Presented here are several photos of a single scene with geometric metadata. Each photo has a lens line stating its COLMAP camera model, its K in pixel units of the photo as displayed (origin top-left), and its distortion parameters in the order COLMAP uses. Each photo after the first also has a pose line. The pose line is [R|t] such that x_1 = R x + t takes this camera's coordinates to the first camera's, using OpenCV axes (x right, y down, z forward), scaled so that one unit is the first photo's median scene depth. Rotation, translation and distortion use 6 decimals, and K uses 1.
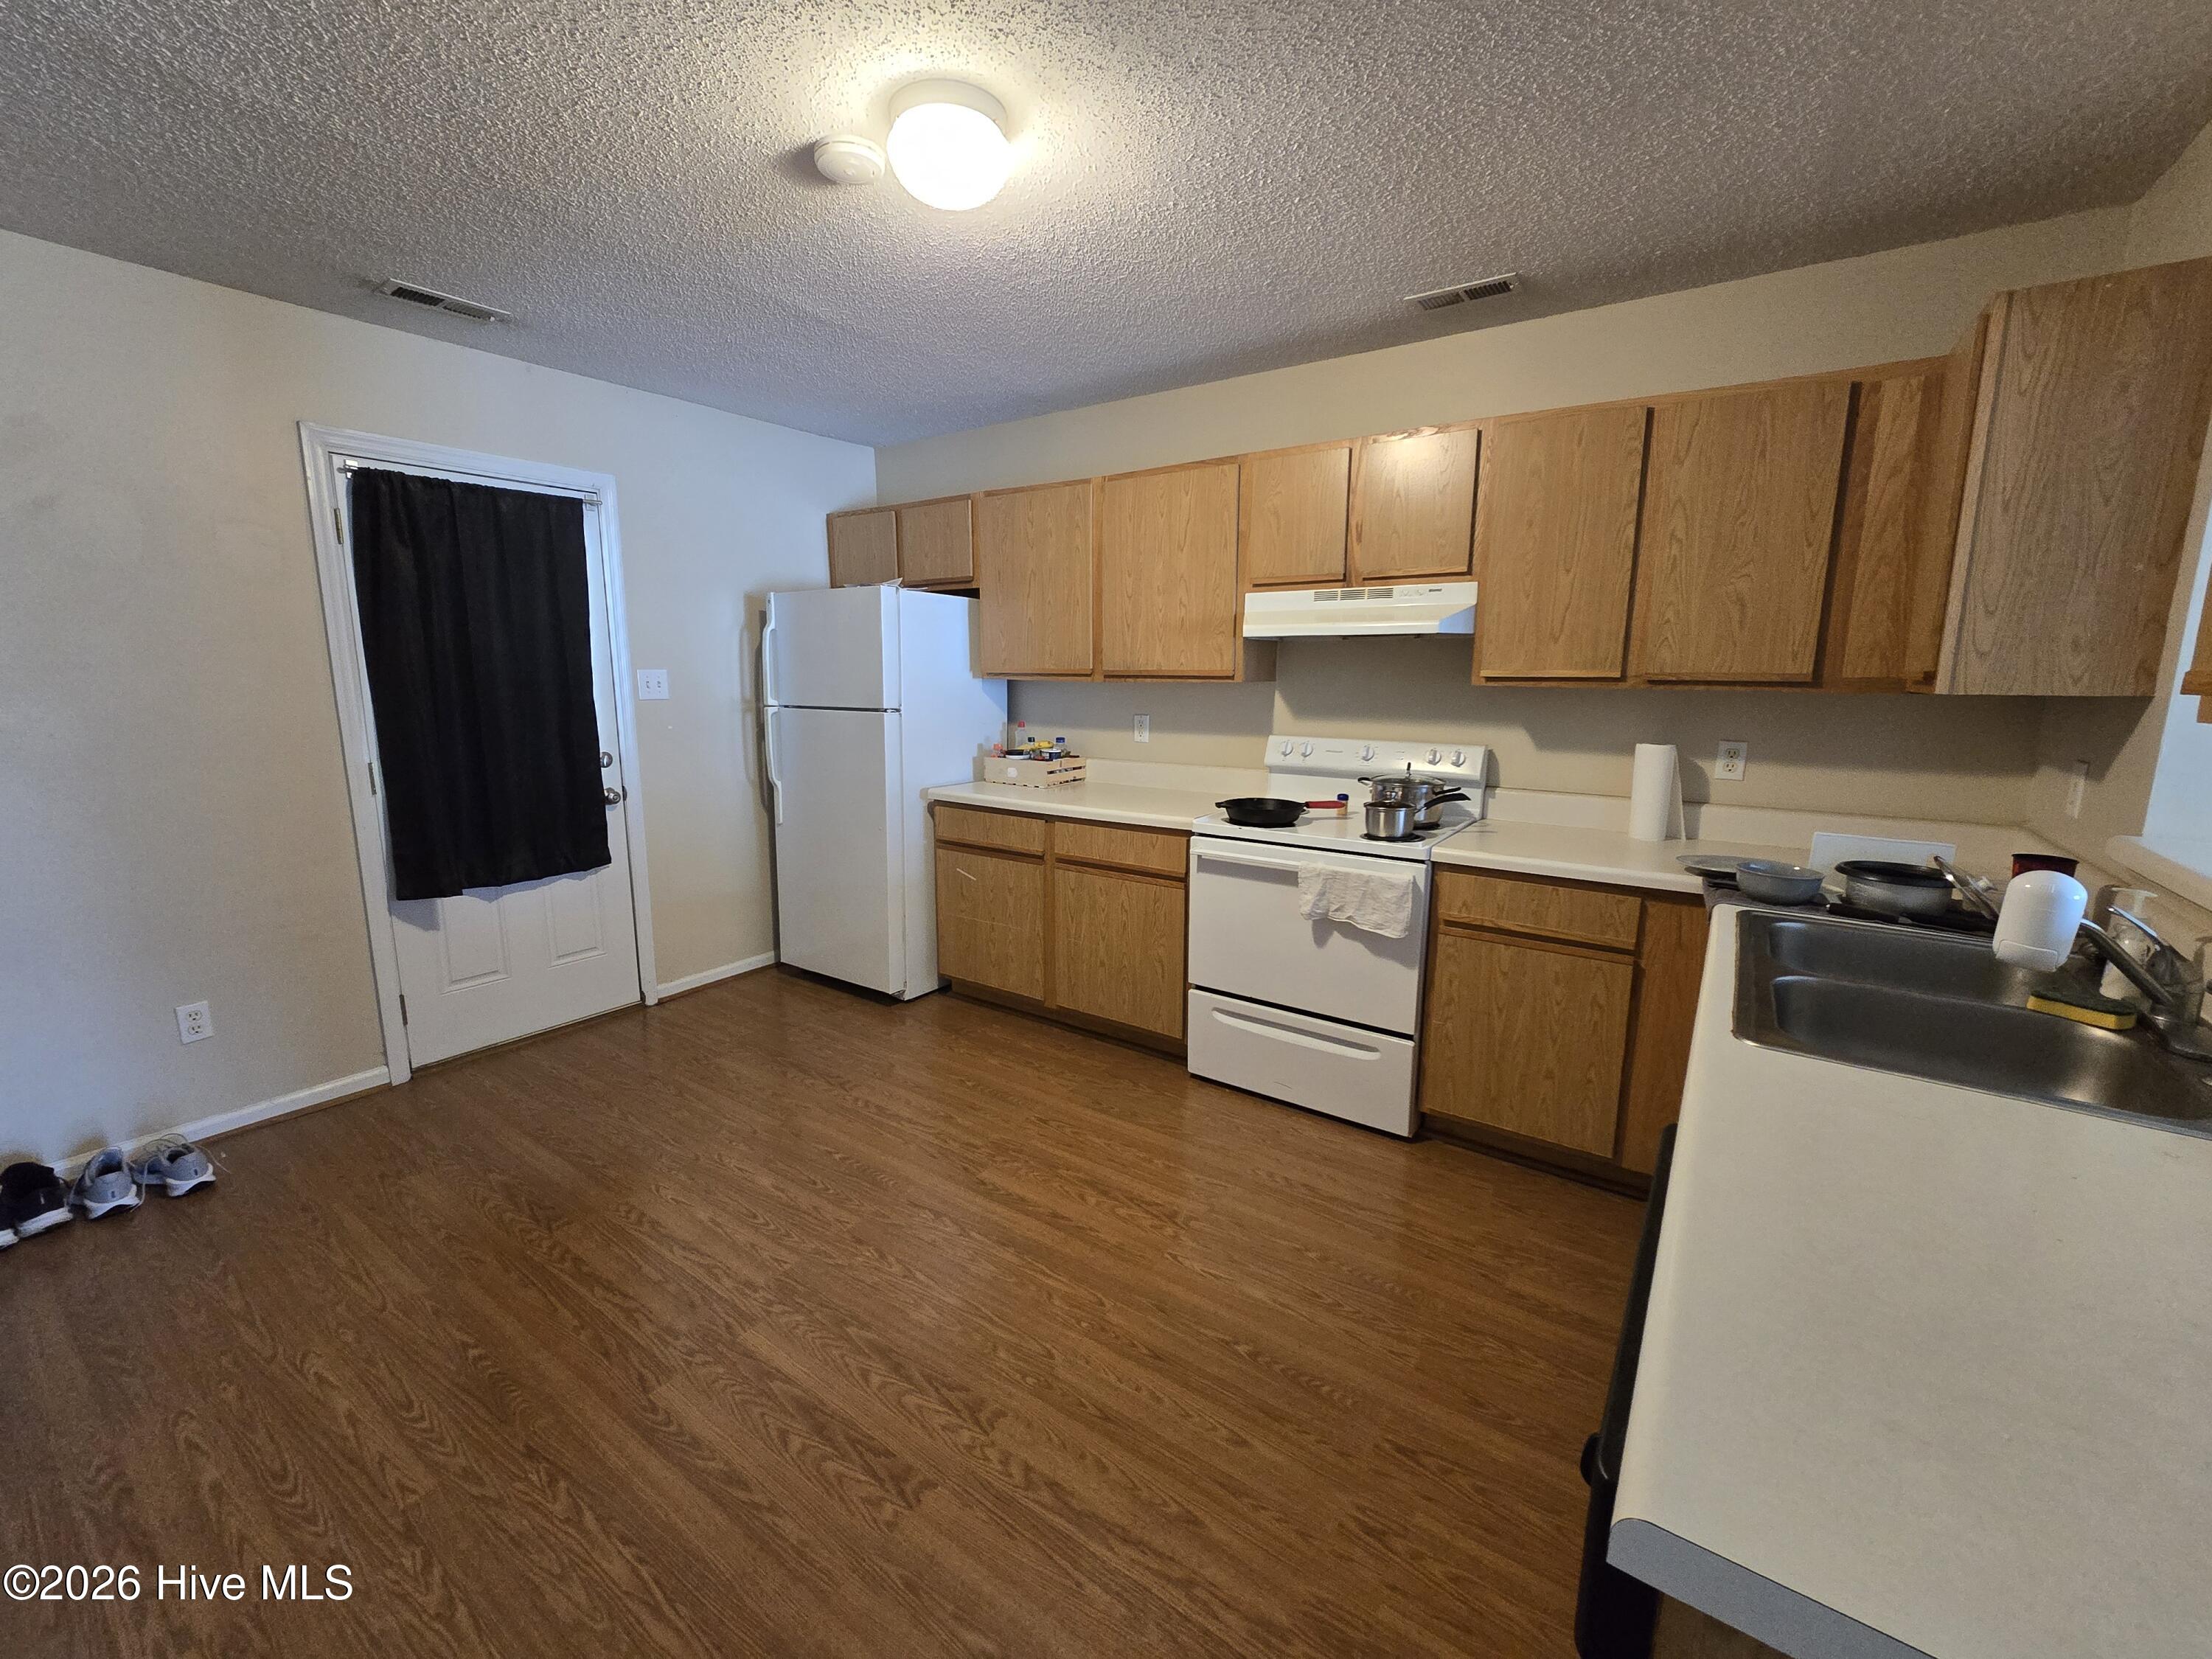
lens RADIAL K [[893.3, 0, 1099.6], [0, 893.3, 821.3], [0, 0, 1]] dist [0.008119, -0.000670]
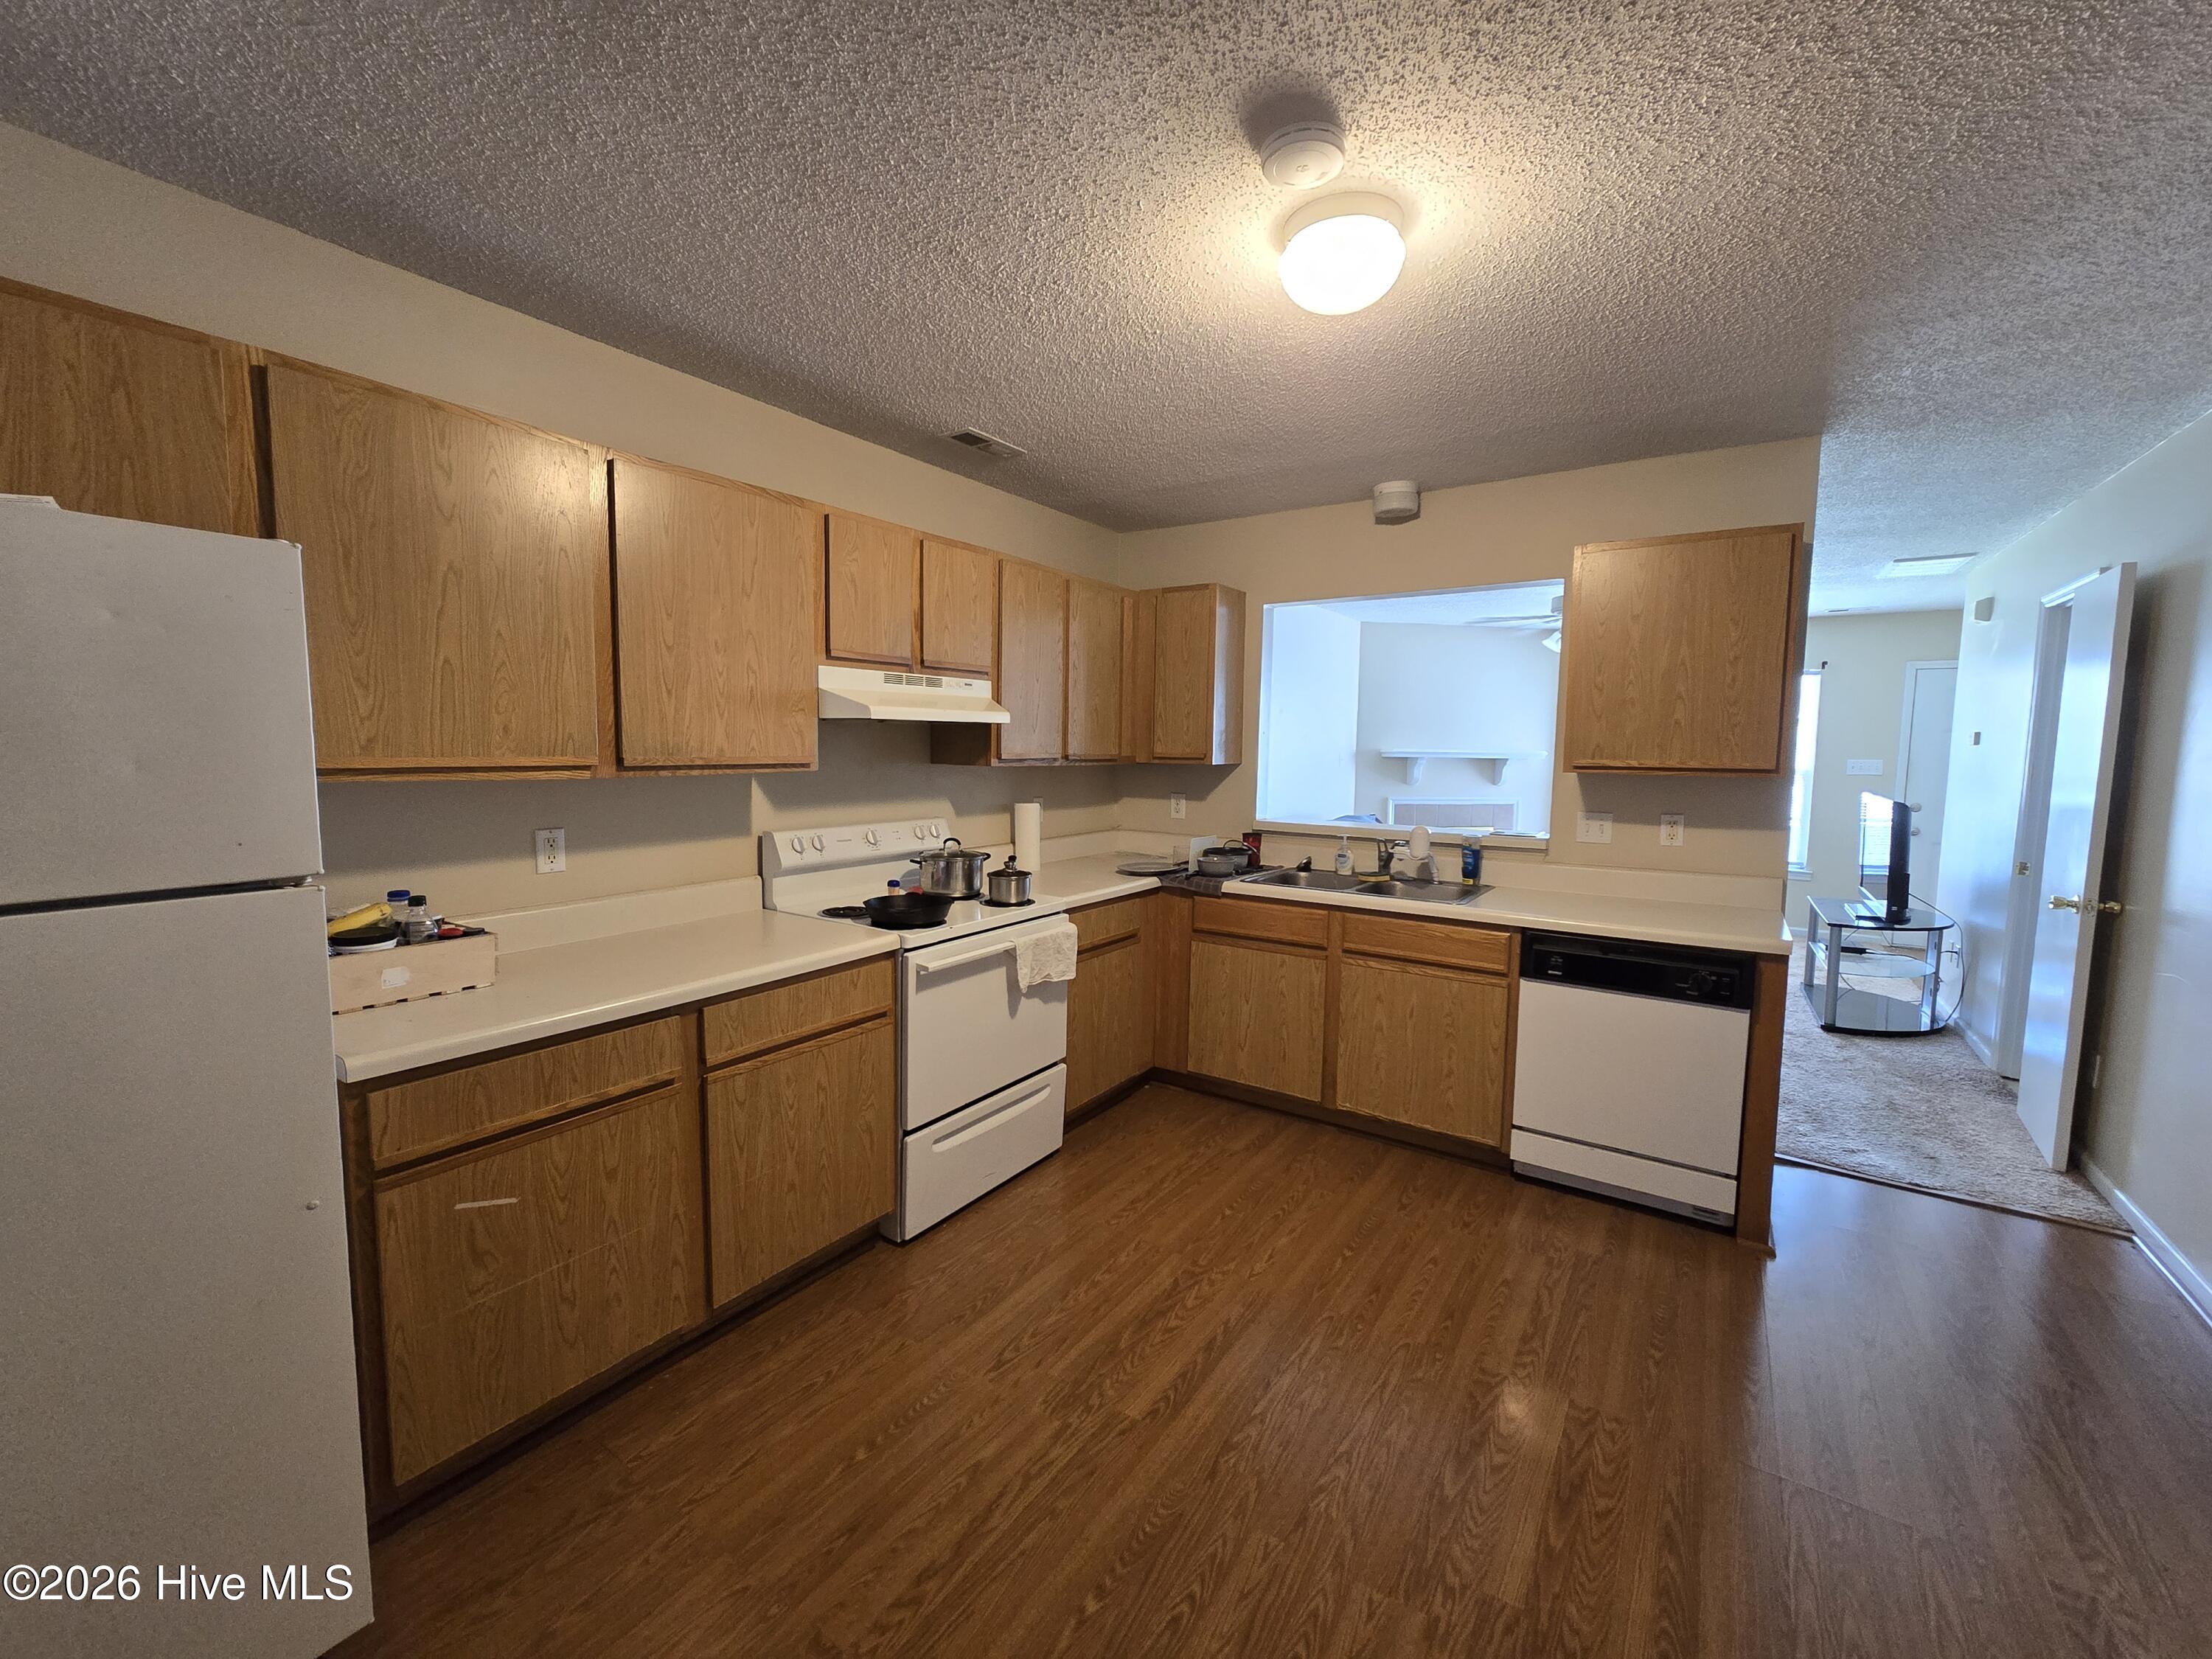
lens RADIAL K [[893.3, 0, 1101.3], [0, 893.3, 815.0], [0, 0, 1]] dist [0.008119, -0.000670]
pose [[-0.005361, -0.087142, 0.996182, -0.735572], [0.156629, 0.983827, 0.086904, -0.159189], [-0.987643, 0.156497, 0.008374, 0.808235]]
